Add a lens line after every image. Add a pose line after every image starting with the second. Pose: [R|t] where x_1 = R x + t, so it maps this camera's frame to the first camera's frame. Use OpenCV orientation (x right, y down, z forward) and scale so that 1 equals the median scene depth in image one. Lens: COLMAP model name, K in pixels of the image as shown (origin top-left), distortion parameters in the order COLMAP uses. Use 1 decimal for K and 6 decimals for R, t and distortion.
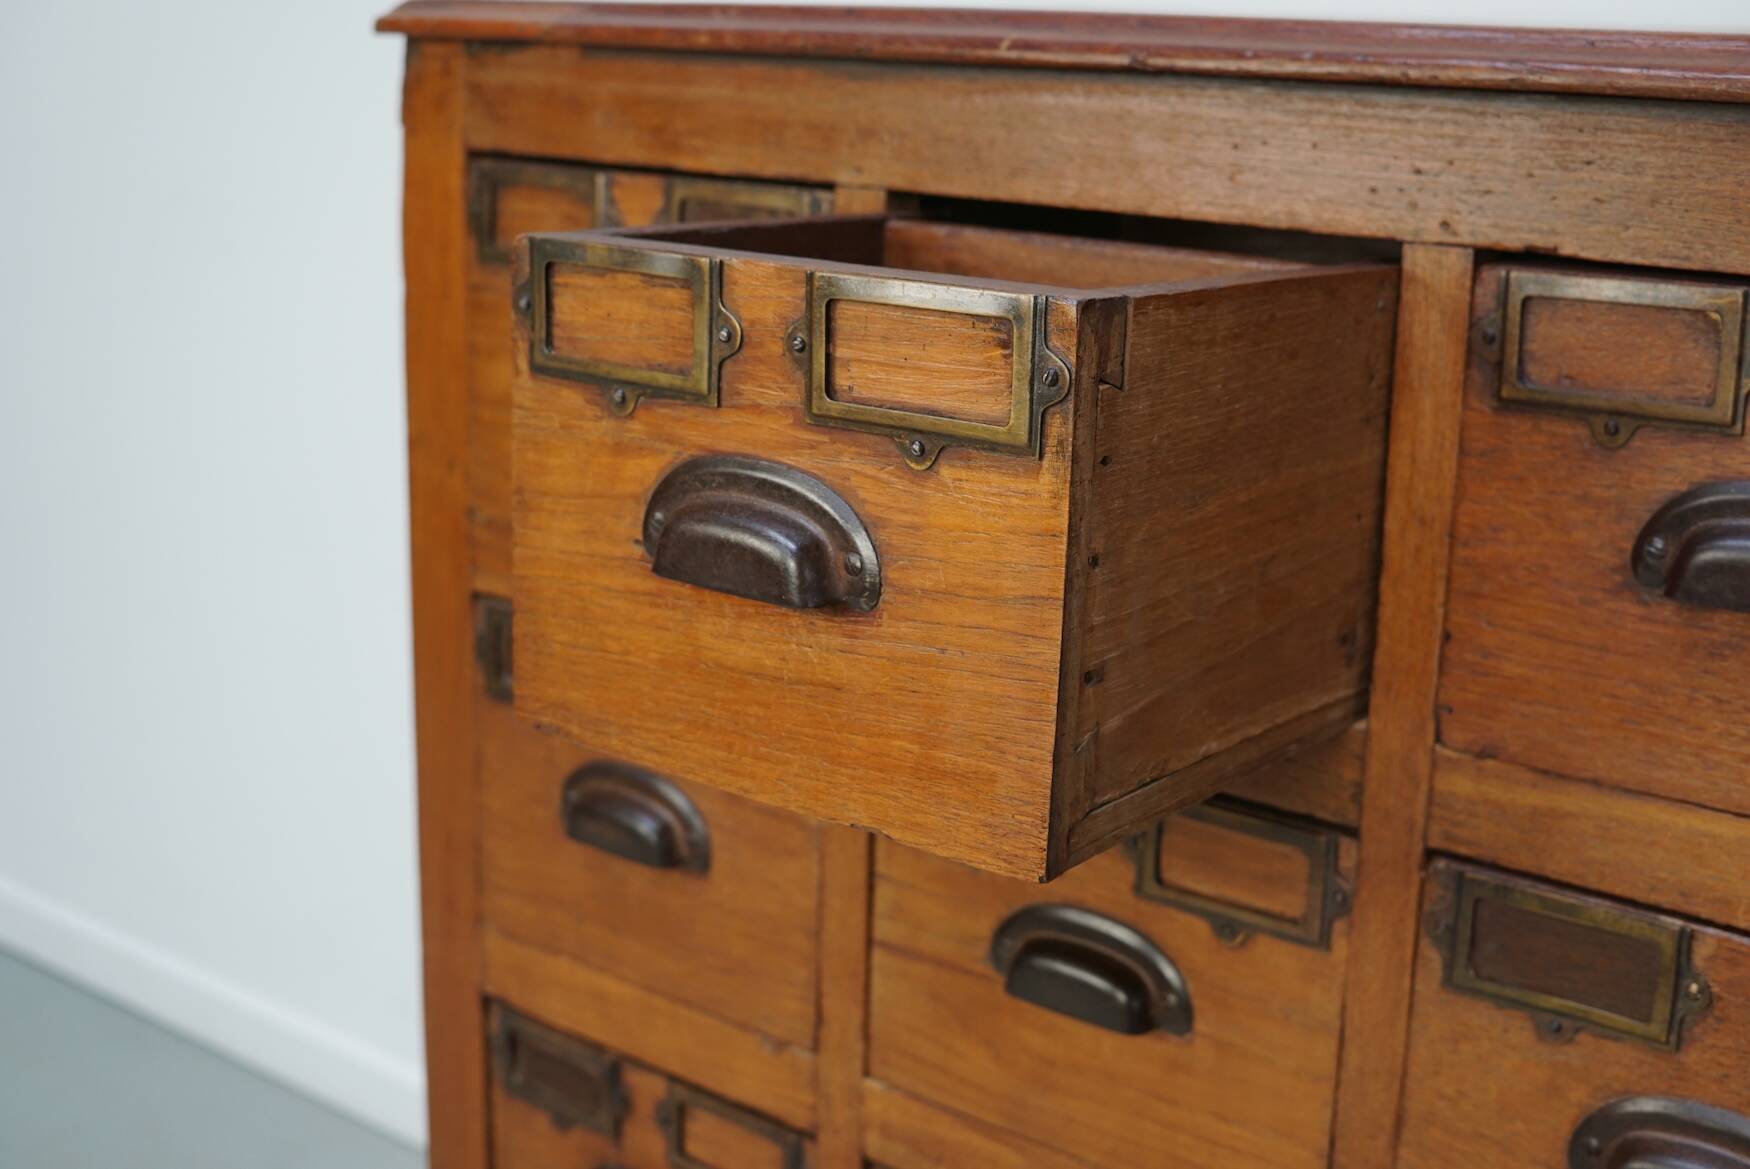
lens RADIAL K [[2247.1, 0, 905.8], [0, 2247.1, 600.5], [0, 0, 1]] dist [-0.088676, 0.000000]
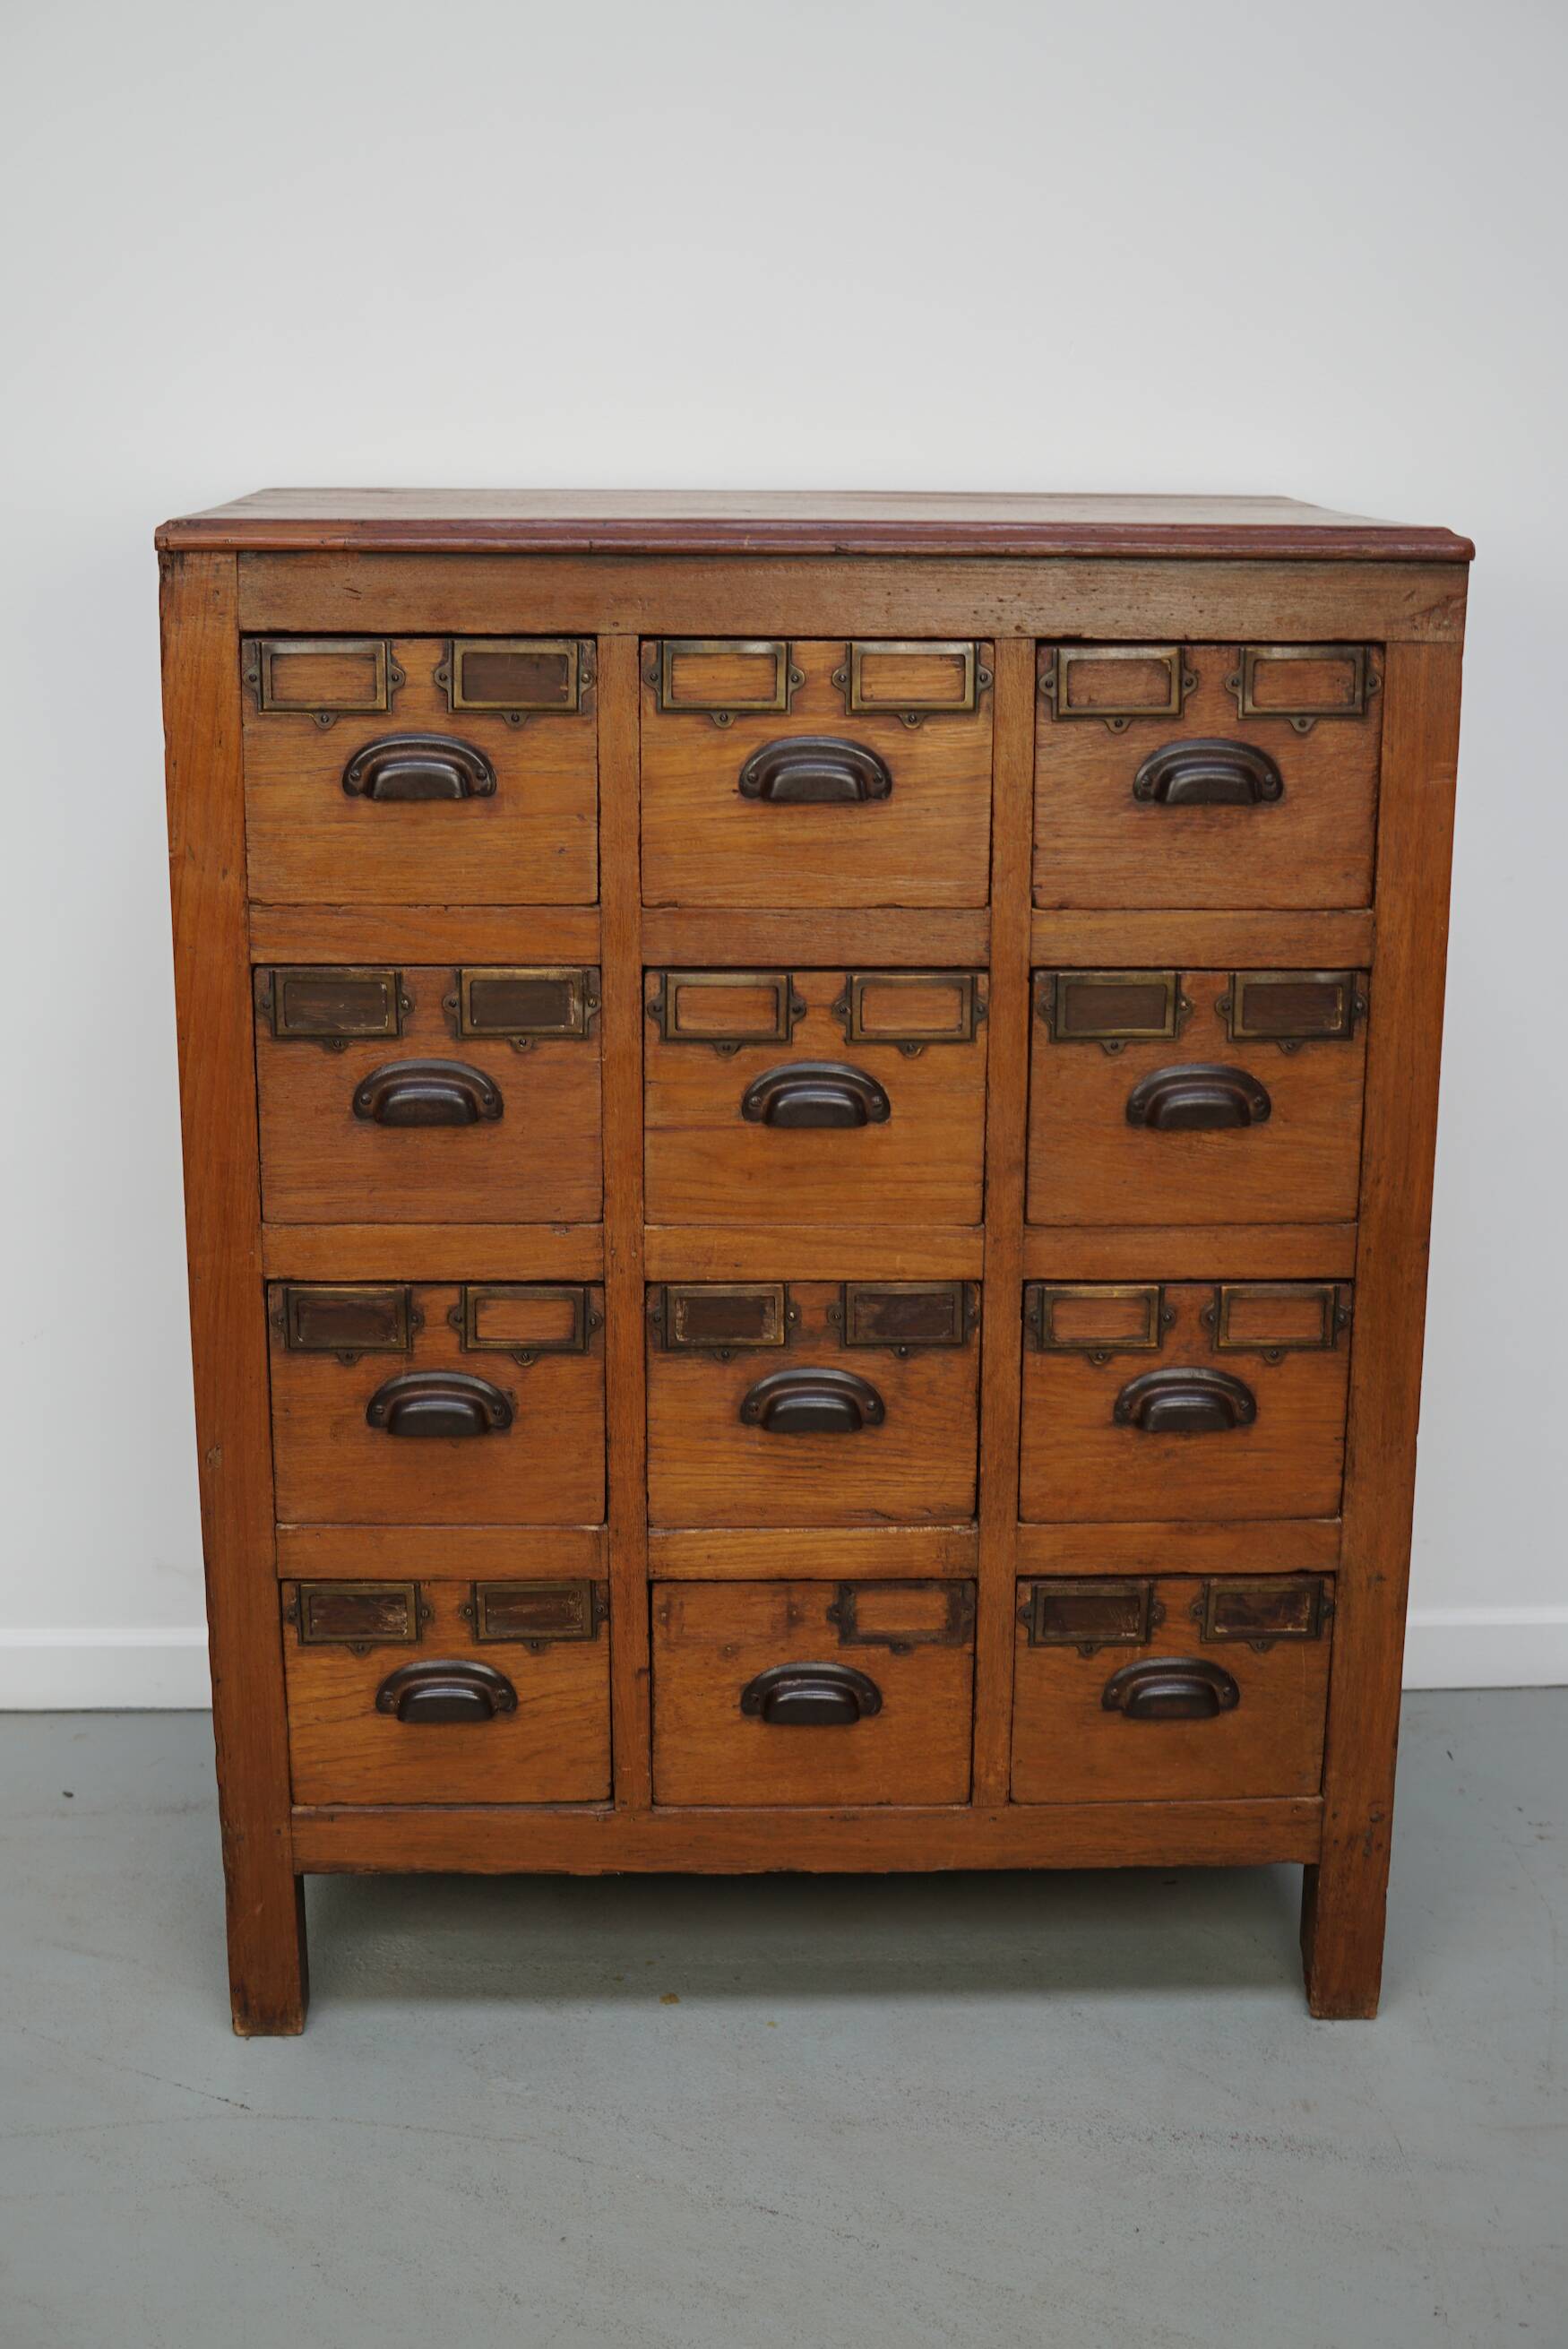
lens RADIAL K [[3015.9, 0, 776.7], [0, 3015.9, 1167.4], [0, 0, 1]] dist [-0.088676, 0.000000]
pose [[0.762638, -0.188902, 0.618627, -1.436944], [0.178637, 0.980719, 0.079247, 0.037625], [-0.621669, 0.050073, 0.781678, -0.764422]]
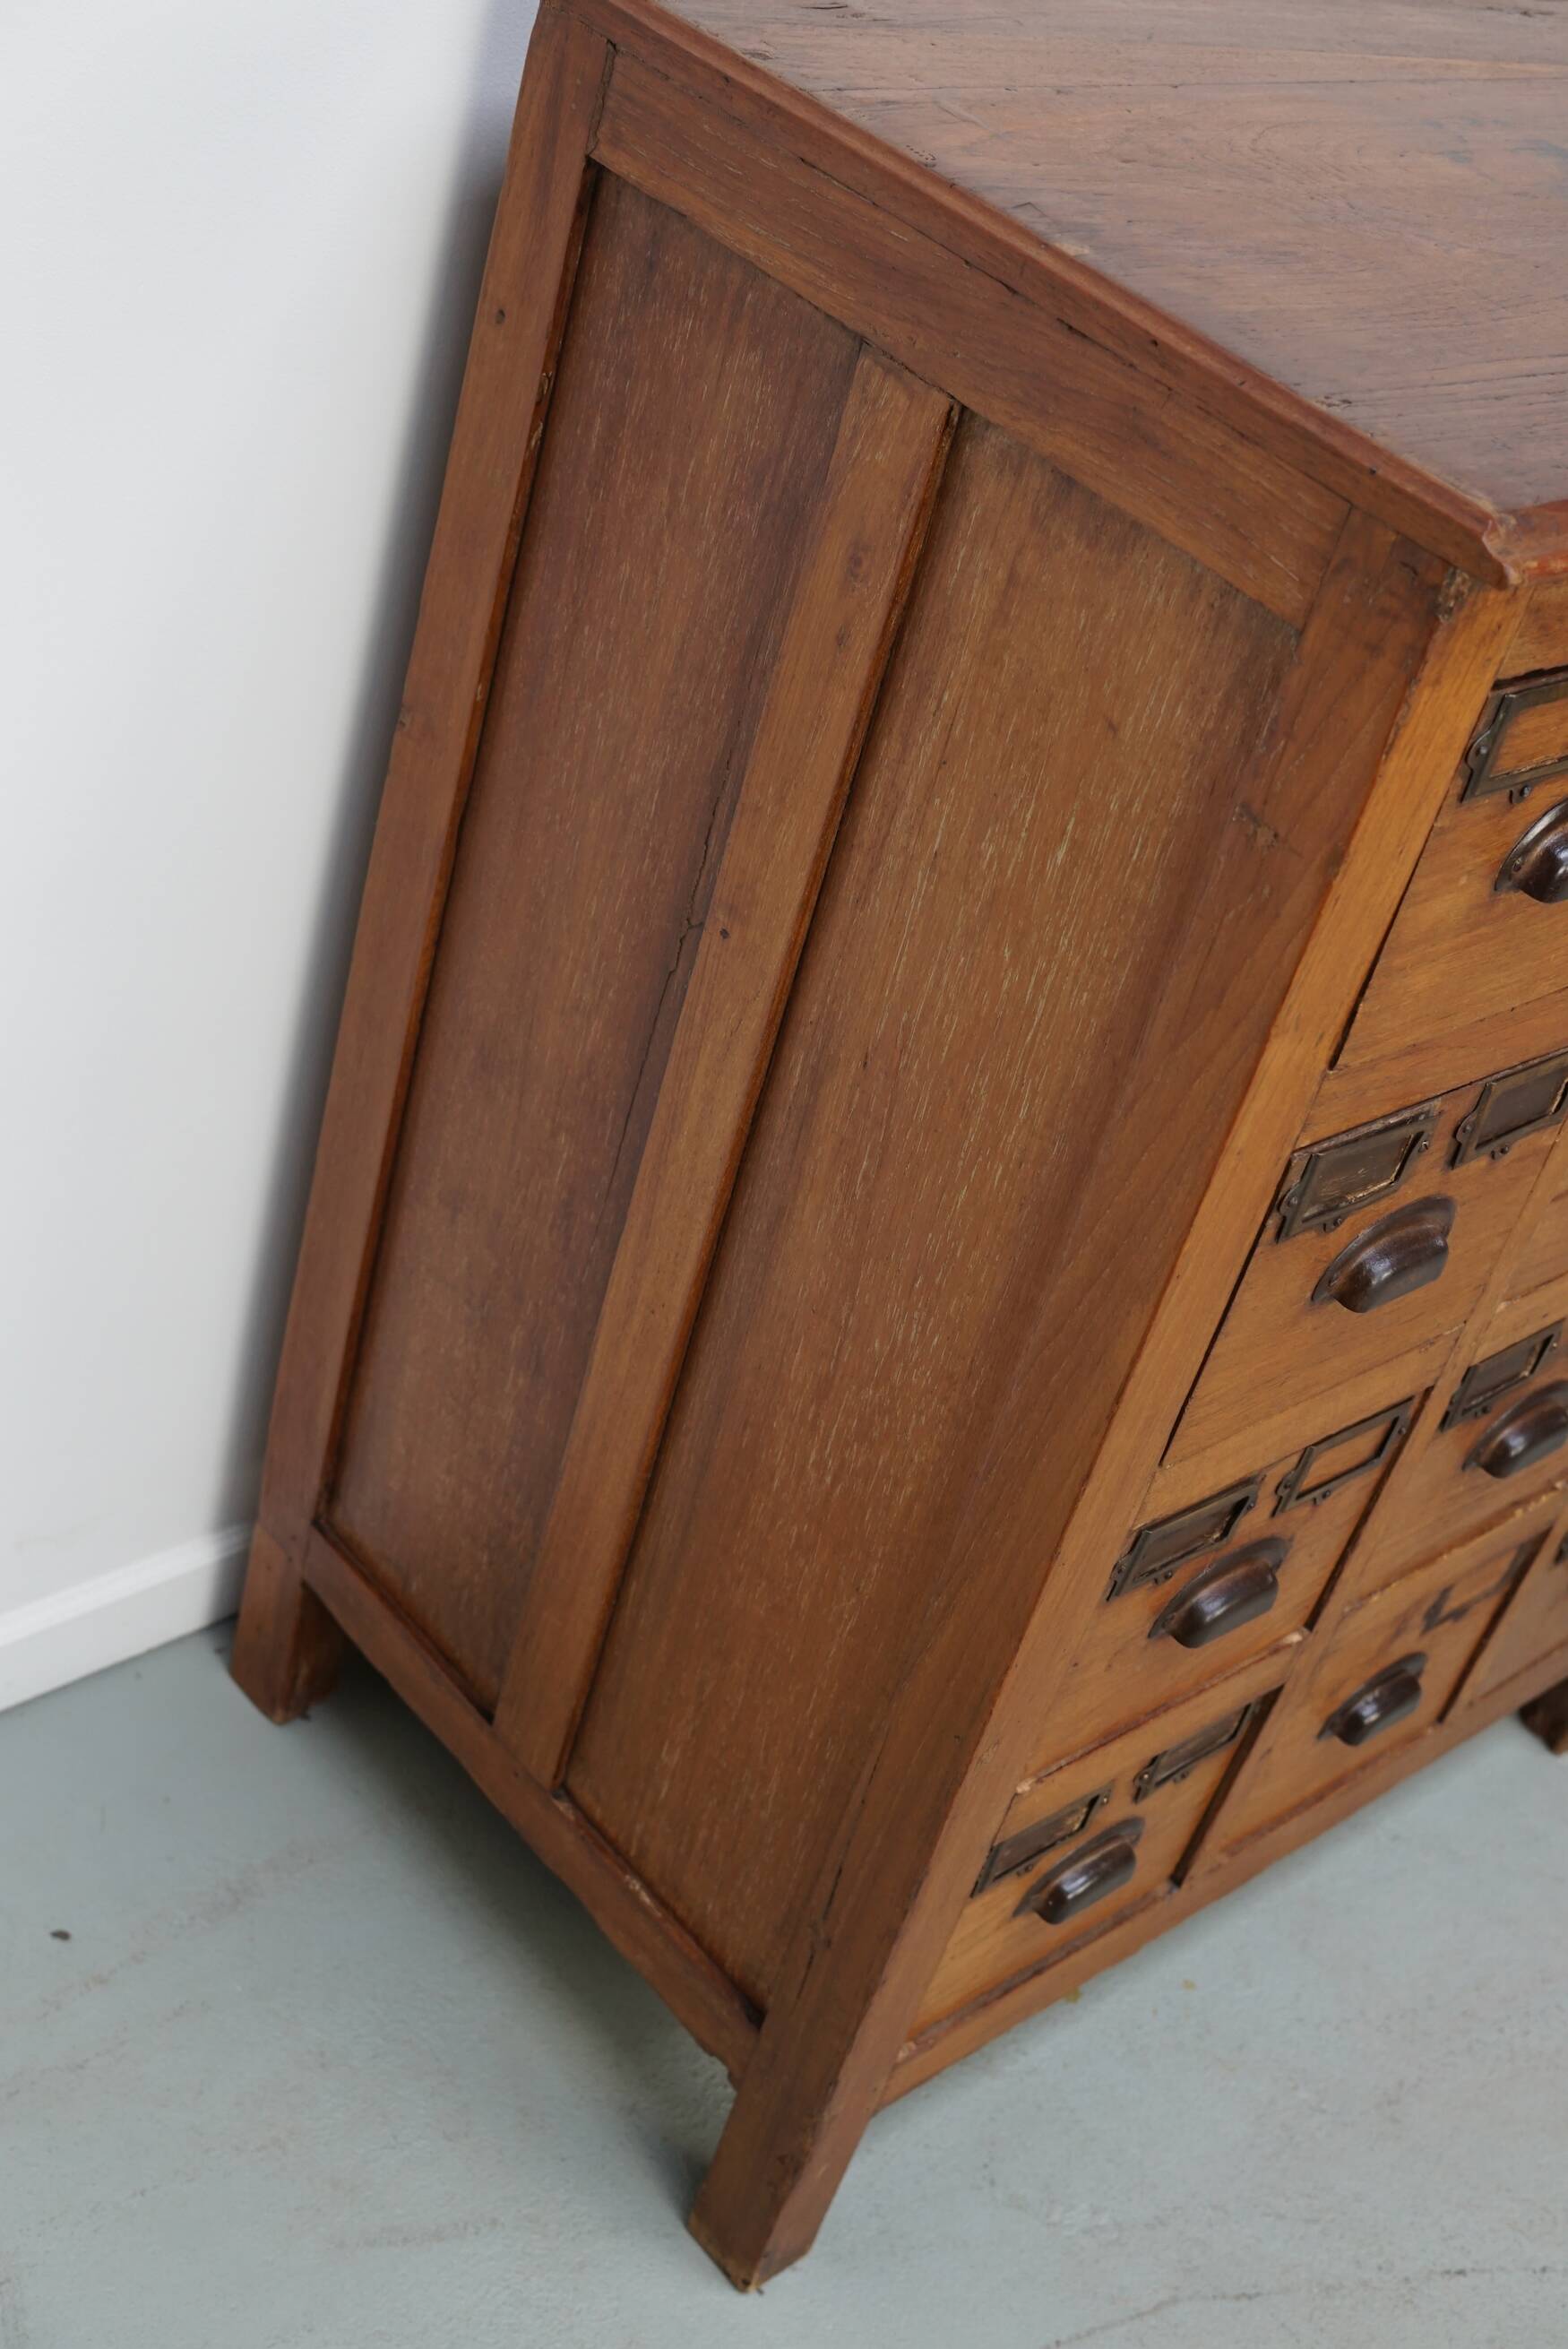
lens RADIAL K [[3015.9, 0, 781.9], [0, 3015.9, 1173.9], [0, 0, 1]] dist [-0.088676, 0.000000]
pose [[0.189207, -0.575027, 0.795955, -1.461828], [0.012320, 0.811923, 0.583635, -0.843748], [-0.981860, -0.100622, 0.160706, 1.343173]]
